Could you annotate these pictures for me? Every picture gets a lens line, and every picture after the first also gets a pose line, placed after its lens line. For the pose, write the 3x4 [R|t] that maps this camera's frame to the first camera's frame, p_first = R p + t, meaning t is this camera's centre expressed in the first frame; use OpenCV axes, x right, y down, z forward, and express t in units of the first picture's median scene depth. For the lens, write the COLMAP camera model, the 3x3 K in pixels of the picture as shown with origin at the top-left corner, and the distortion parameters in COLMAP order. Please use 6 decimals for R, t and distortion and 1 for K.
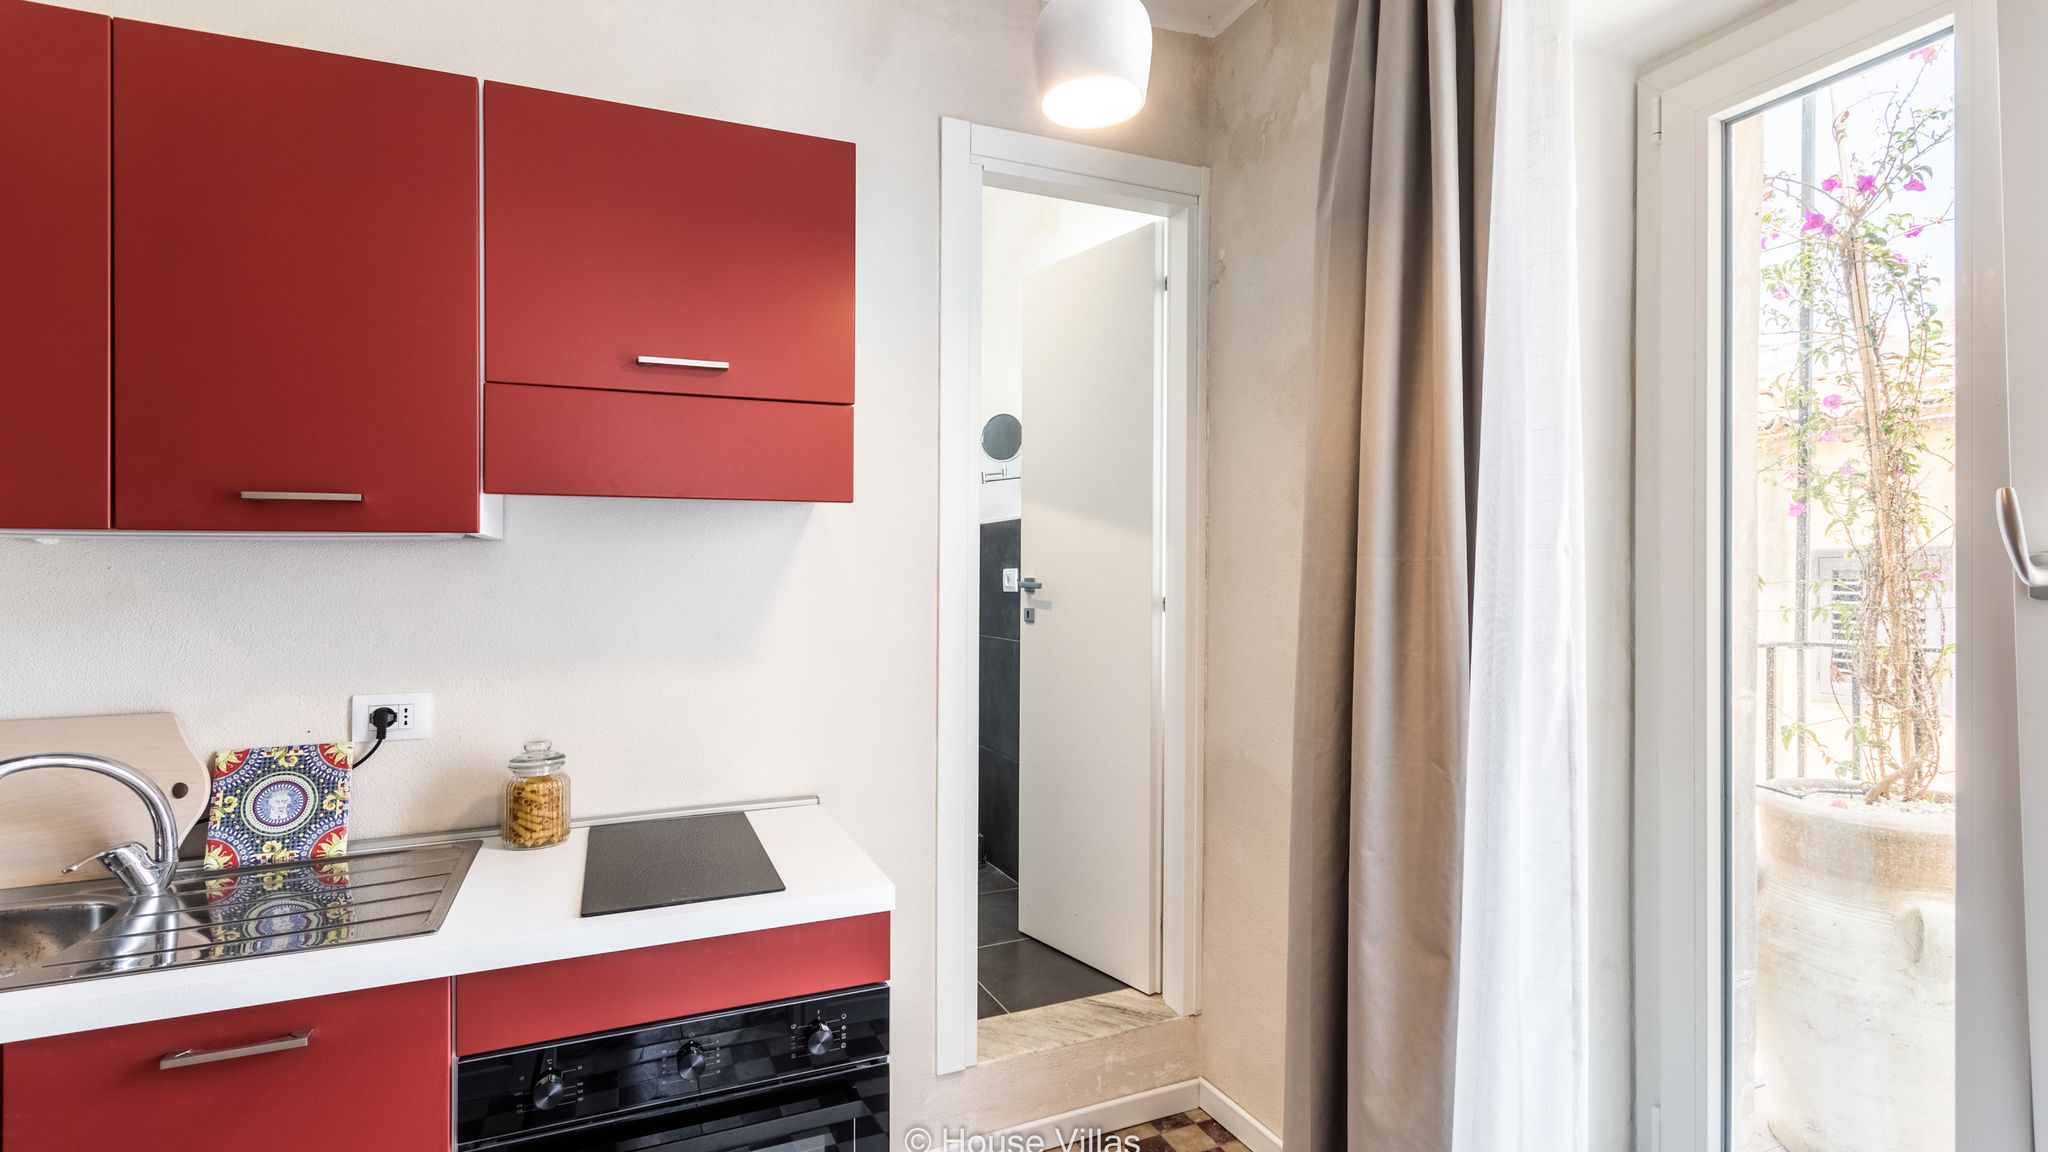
lens RADIAL K [[955.9, 0, 1028.0], [0, 955.9, 551.8], [0, 0, 1]] dist [0.002782, 0.000959]
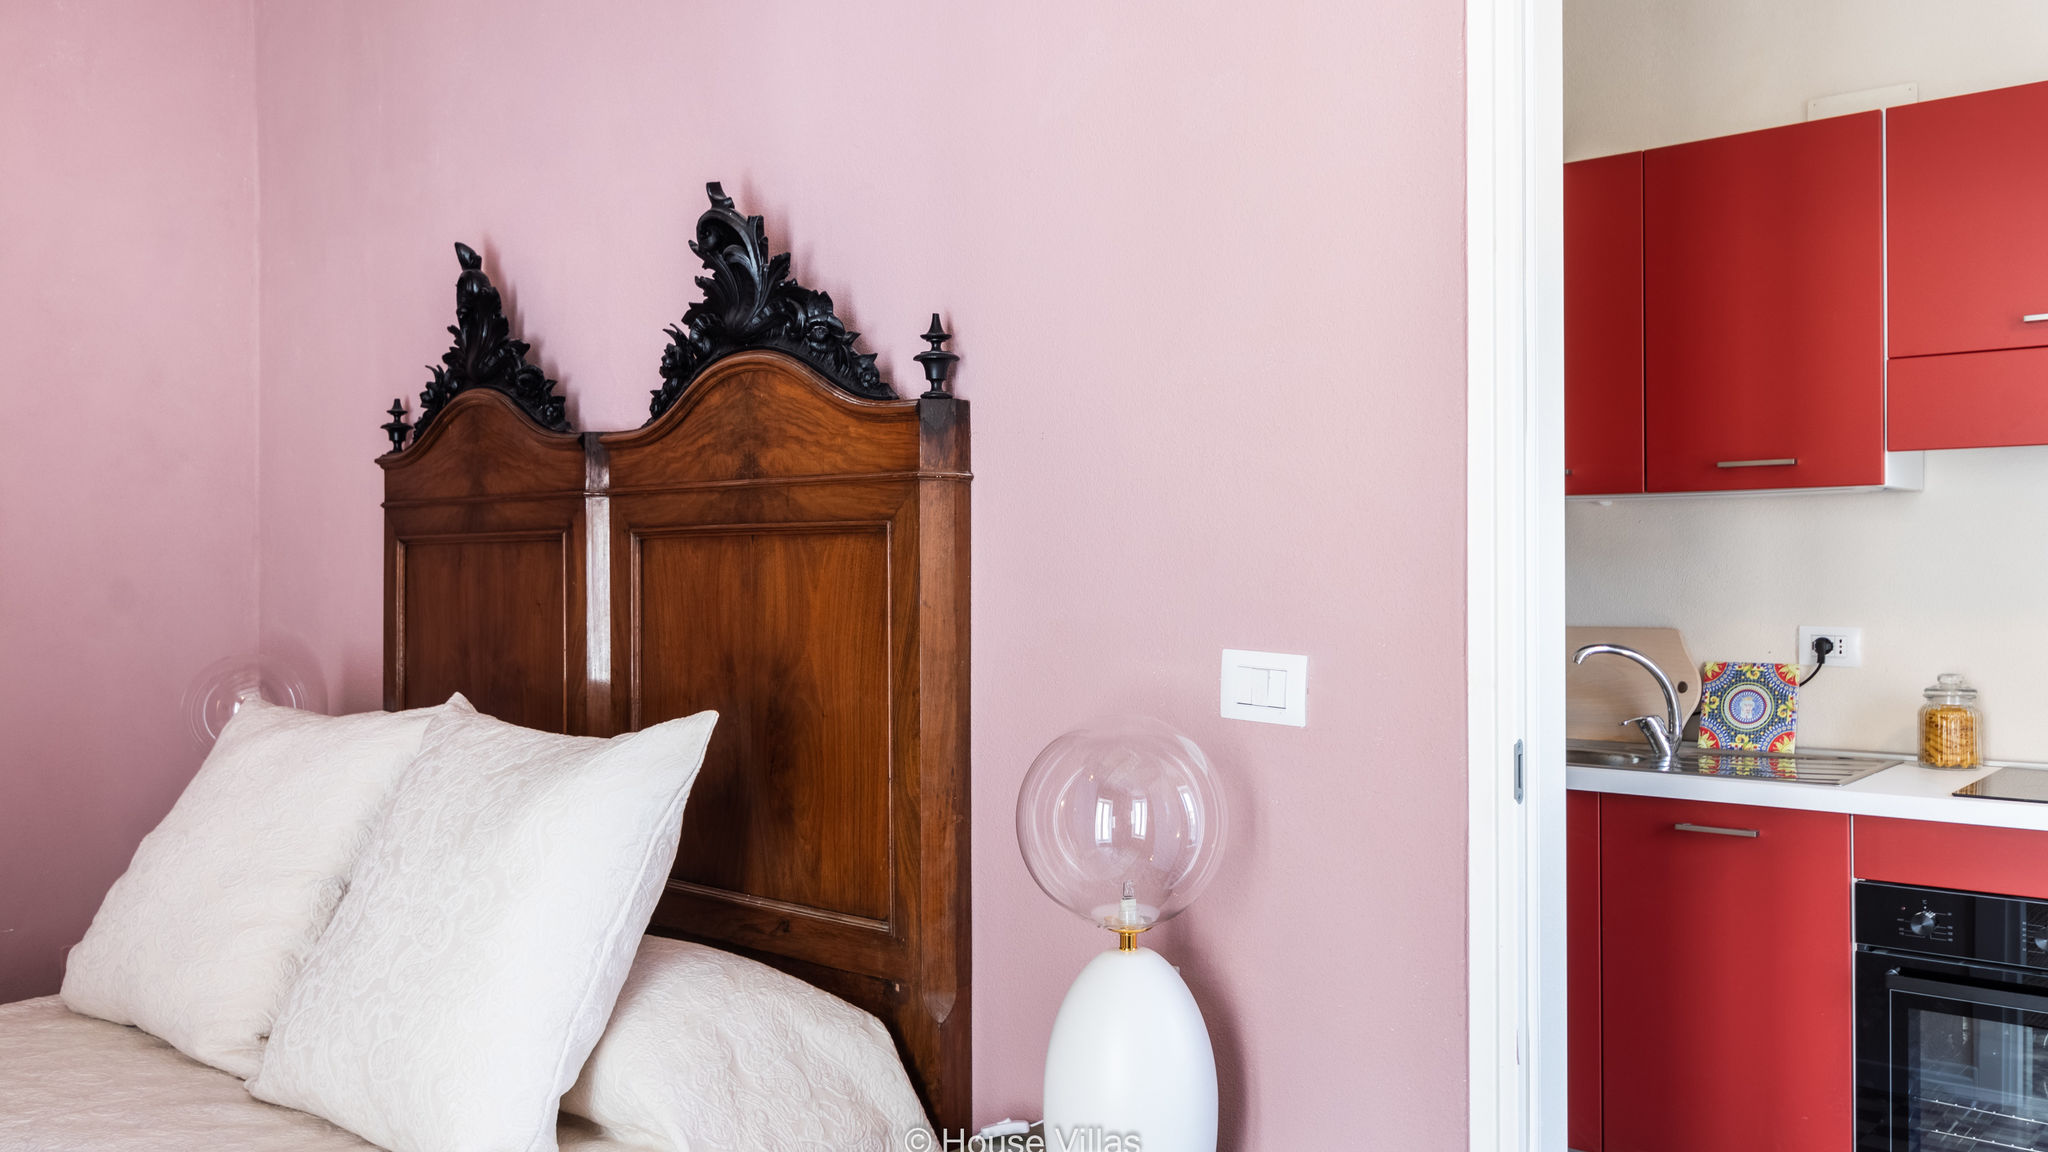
lens RADIAL K [[1596.4, 0, 993.5], [0, 1596.4, 593.1], [0, 0, 1]] dist [0.006552, 0.009983]
pose [[0.426350, 0.014193, -0.904447, 0.706461], [0.016254, 0.999595, 0.023348, 0.047062], [0.904412, -0.024655, 0.425947, -0.799891]]
